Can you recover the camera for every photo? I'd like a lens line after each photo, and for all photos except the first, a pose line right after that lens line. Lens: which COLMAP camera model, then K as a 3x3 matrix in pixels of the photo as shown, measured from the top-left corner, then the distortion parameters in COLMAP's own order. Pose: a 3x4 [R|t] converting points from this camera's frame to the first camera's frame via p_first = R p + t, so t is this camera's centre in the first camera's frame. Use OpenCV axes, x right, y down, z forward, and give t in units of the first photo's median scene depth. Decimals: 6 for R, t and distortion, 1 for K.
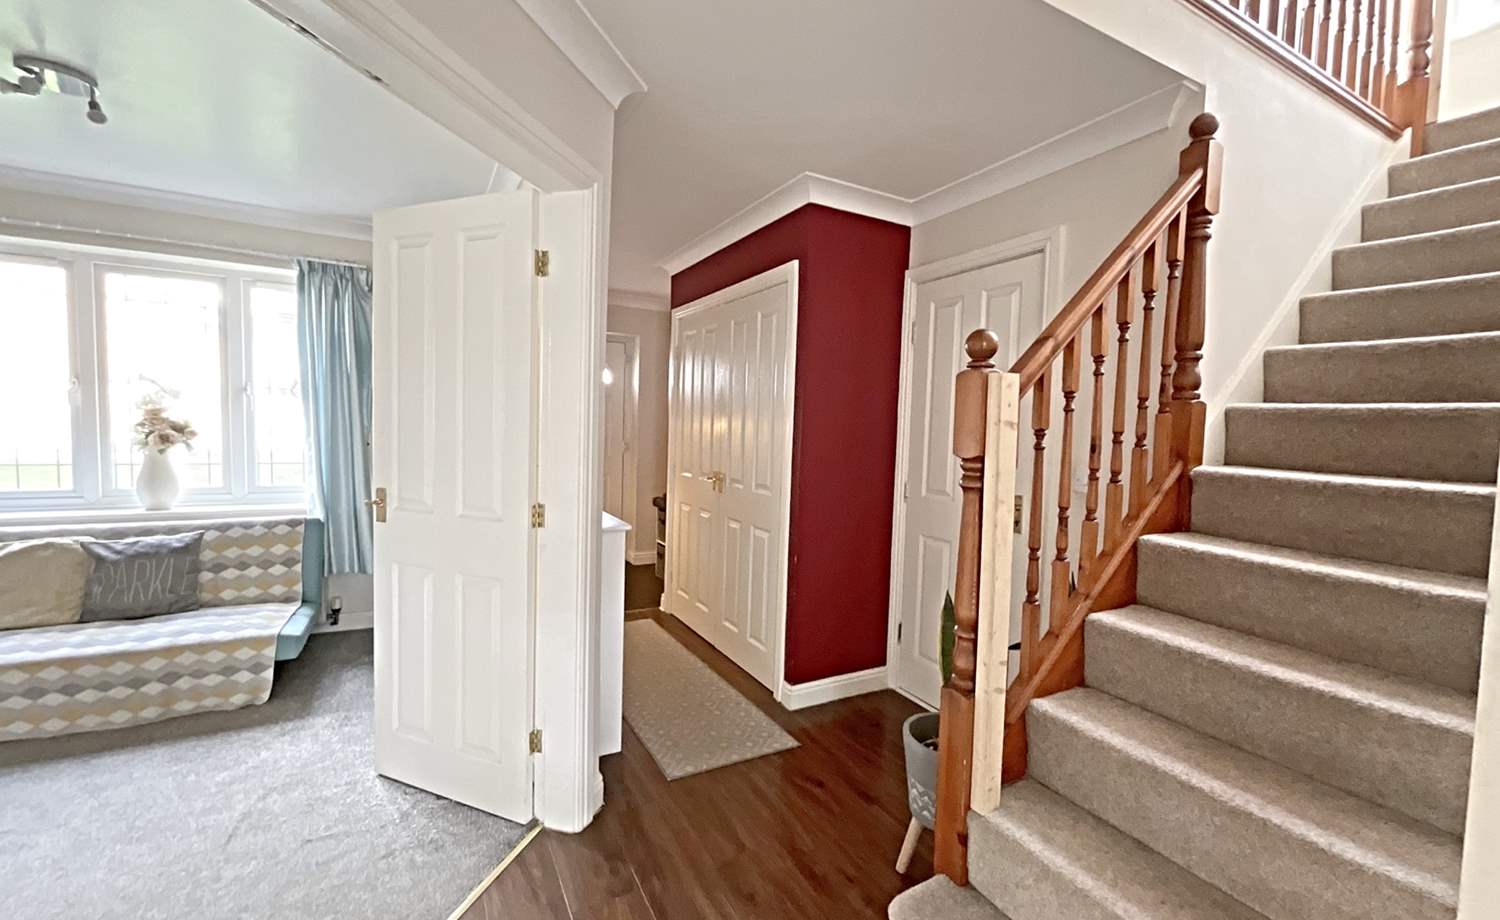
lens RADIAL K [[604.6, 0, 750.0], [0, 604.6, 460.0], [0, 0, 1]] dist [-0.000920, -0.000253]
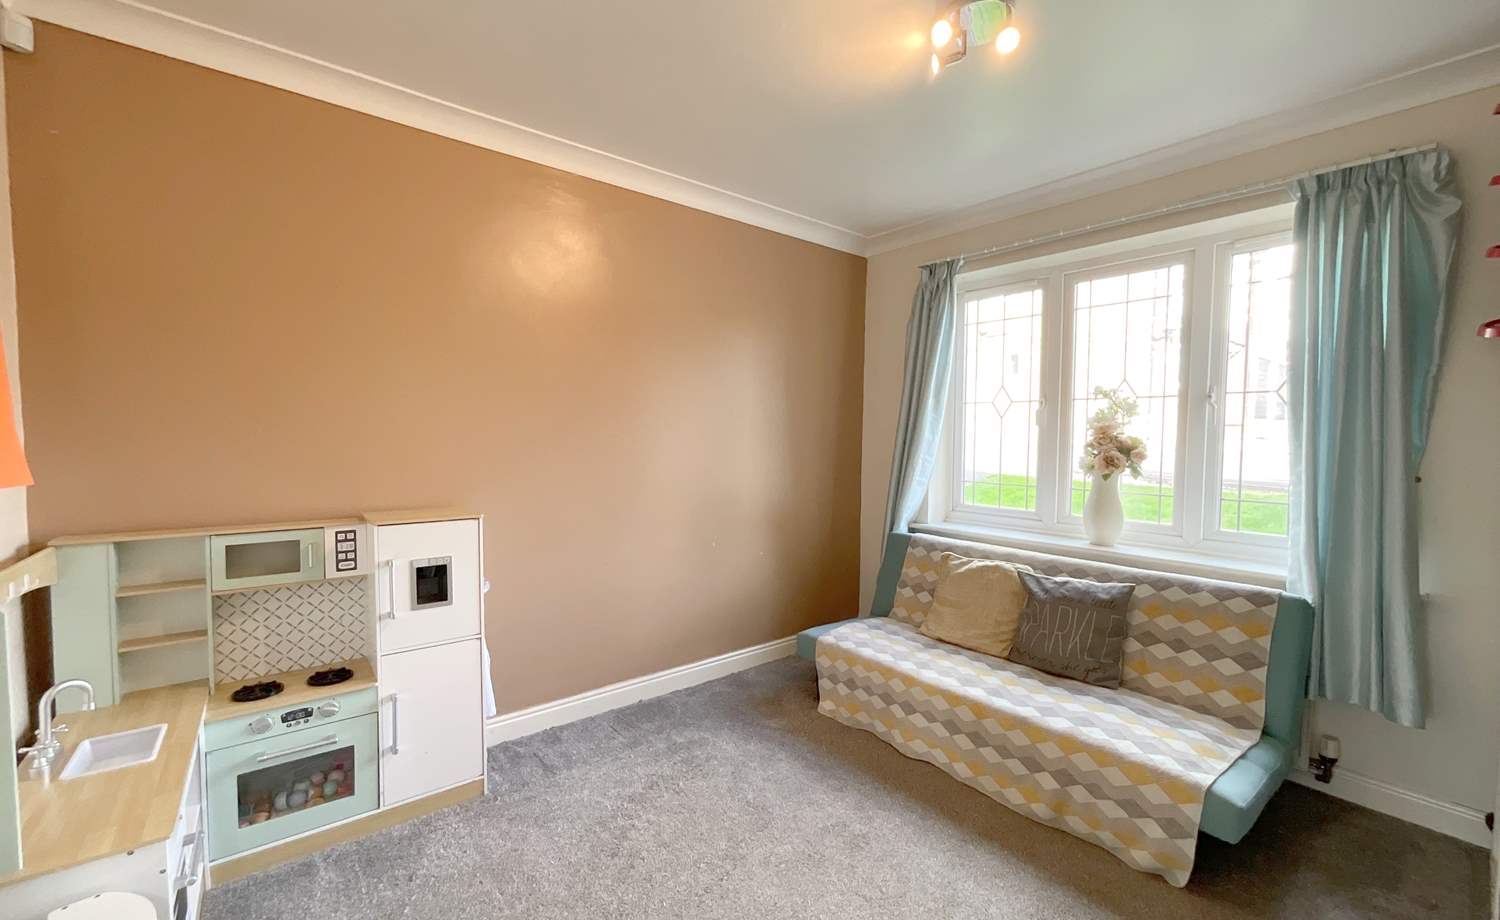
lens RADIAL K [[610.1, 0, 747.4], [0, 610.1, 467.3], [0, 0, 1]] dist [-0.000672, -0.000162]
pose [[0.181307, 0.020169, -0.983220, -0.244783], [-0.063827, 0.997923, 0.008701, -0.003125], [0.981353, 0.061179, 0.182218, 0.373539]]
